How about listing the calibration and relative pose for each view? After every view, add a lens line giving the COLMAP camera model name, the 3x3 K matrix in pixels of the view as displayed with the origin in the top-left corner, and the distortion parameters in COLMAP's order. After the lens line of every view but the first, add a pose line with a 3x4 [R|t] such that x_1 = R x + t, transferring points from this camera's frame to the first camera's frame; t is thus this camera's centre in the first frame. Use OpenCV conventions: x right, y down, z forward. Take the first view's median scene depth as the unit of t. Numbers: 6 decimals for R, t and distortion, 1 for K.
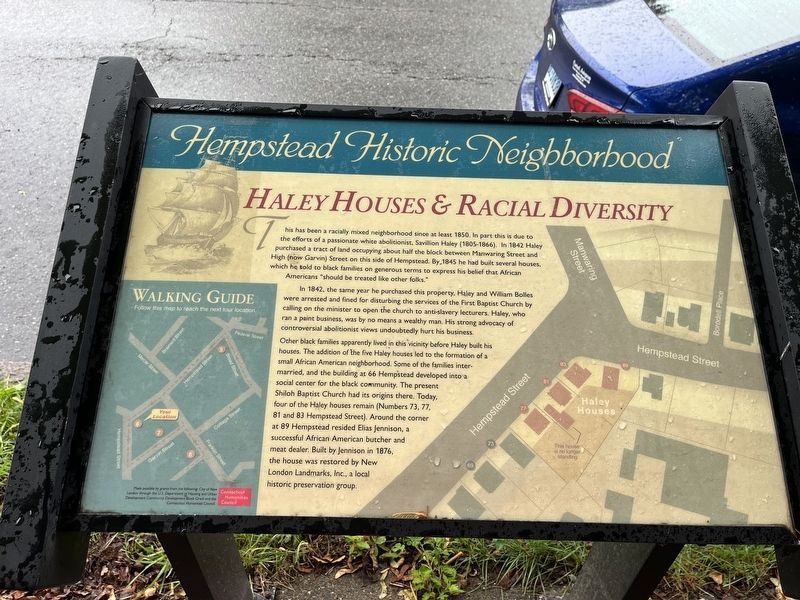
lens RADIAL K [[606.5, 0, 398.4], [0, 606.5, 302.0], [0, 0, 1]] dist [0.009583, -0.000437]
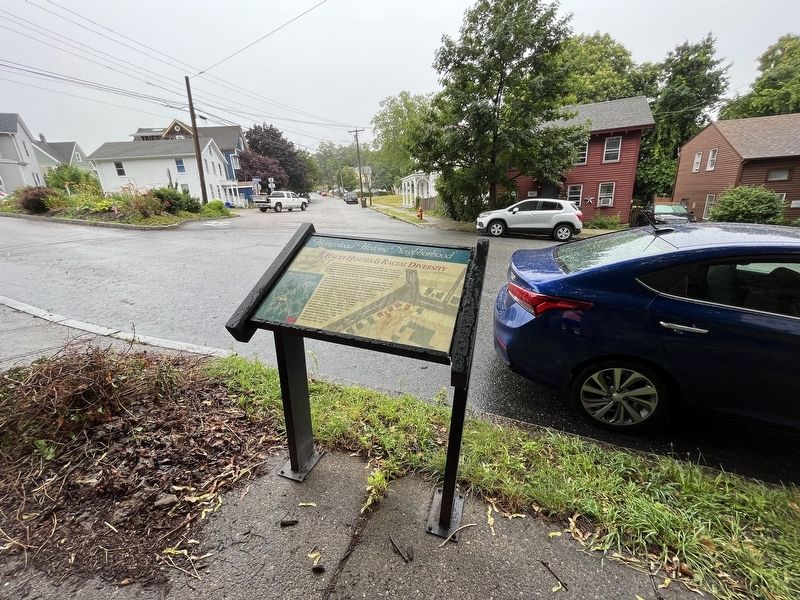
lens RADIAL K [[318.9, 0, 400.5], [0, 318.9, 297.6], [0, 0, 1]] dist [-0.000262, -0.000004]
pose [[0.951725, 0.108758, -0.287040, 0.750422], [-0.207495, 0.917060, -0.340510, 0.621406], [0.226200, 0.383631, 0.895355, -0.481235]]
